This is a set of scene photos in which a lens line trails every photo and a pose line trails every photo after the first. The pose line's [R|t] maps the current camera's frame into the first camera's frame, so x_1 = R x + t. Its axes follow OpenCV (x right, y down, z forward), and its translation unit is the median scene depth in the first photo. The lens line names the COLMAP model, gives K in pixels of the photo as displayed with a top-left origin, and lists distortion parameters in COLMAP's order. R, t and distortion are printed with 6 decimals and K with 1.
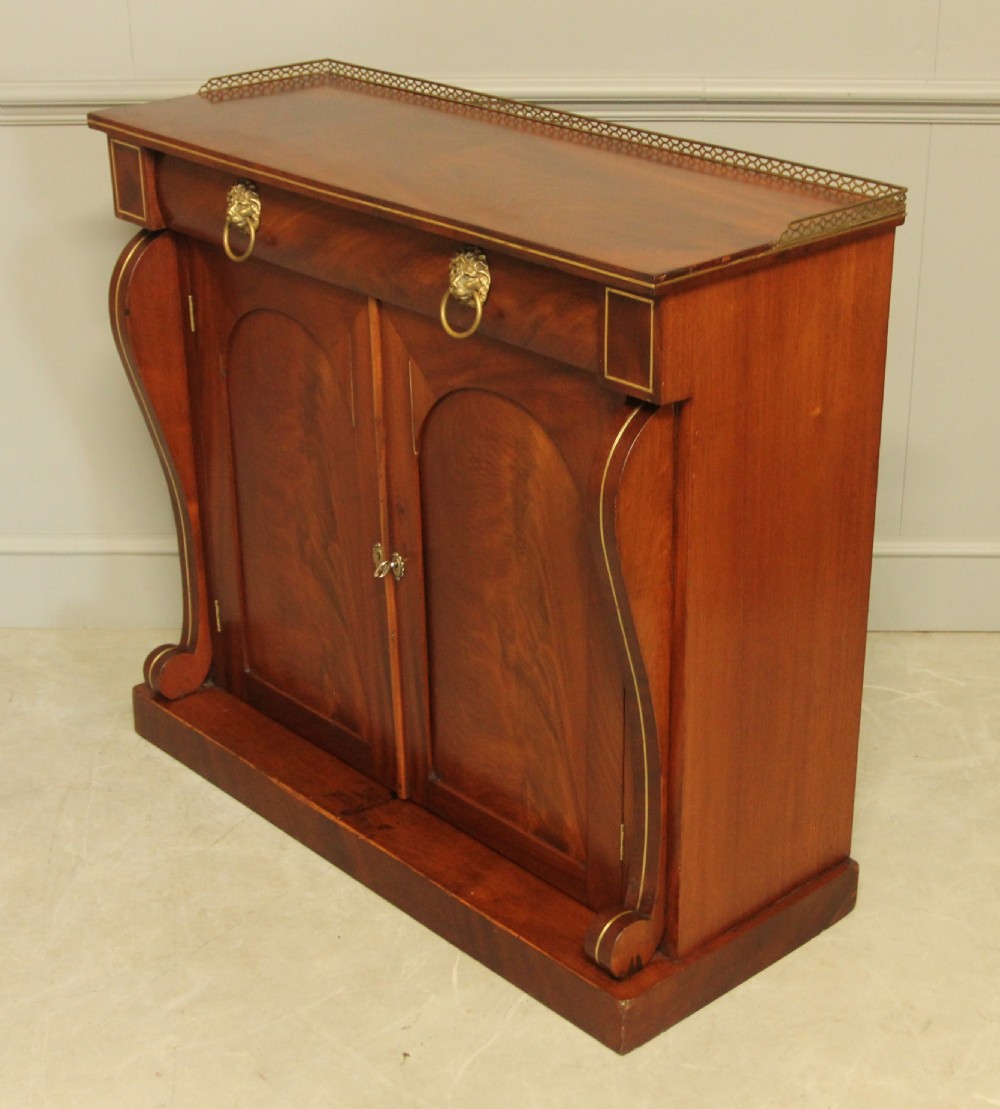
lens RADIAL K [[1914.2, 0, 545.7], [0, 1914.2, 556.5], [0, 0, 1]] dist [-0.081024, 0.059834]
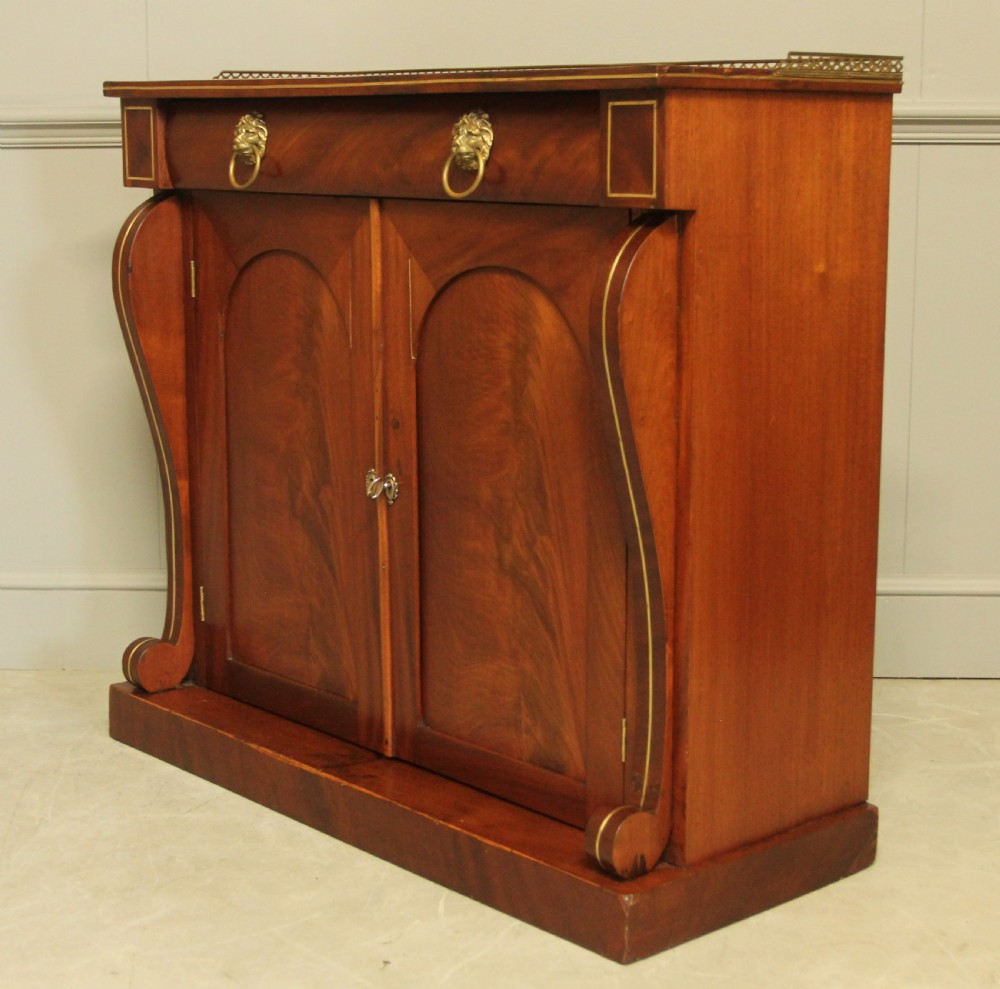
lens RADIAL K [[1896.6, 0, 465.4], [0, 1896.6, 471.0], [0, 0, 1]] dist [-0.055319, -0.023608]
pose [[0.999387, 0.008953, -0.033851, -0.007065], [-0.017262, 0.967094, -0.253835, 0.246149], [0.030465, 0.254263, 0.966655, 0.065204]]
